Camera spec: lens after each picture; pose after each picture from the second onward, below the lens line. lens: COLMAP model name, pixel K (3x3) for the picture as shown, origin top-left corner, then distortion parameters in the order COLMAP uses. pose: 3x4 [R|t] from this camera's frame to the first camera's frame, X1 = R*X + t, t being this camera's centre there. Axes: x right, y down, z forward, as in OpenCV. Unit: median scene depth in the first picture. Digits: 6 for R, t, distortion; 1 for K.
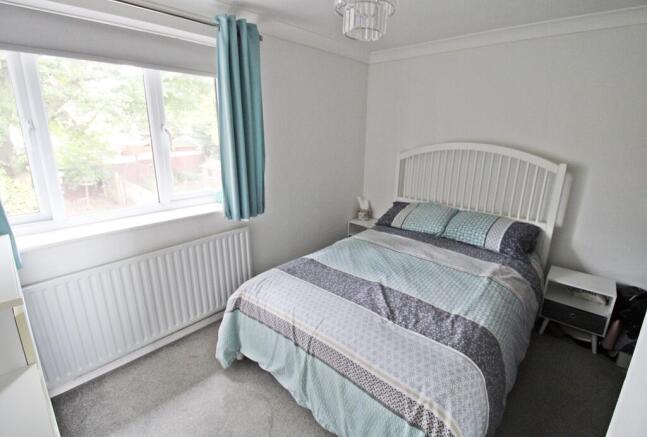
lens RADIAL K [[306.2, 0, 324.3], [0, 306.2, 226.2], [0, 0, 1]] dist [-0.000228, -0.000015]
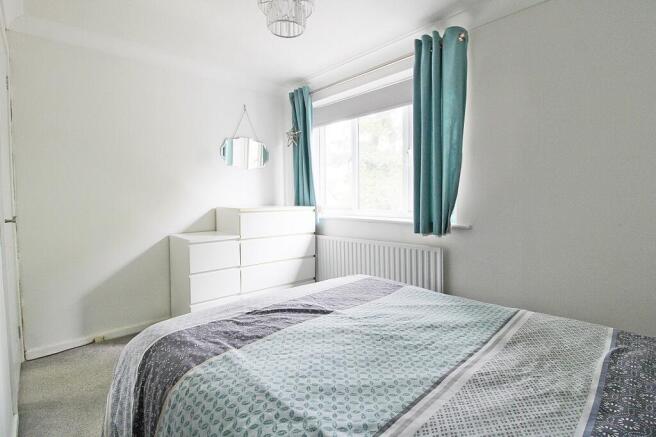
lens RADIAL K [[304.9, 0, 328.7], [0, 304.9, 210.1], [0, 0, 1]] dist [0.001233, -0.014147]
pose [[-0.091424, 0.030658, -0.995340, 0.826981], [-0.277850, 0.959045, 0.055061, -0.075592], [0.956264, 0.281589, -0.079161, 0.914731]]
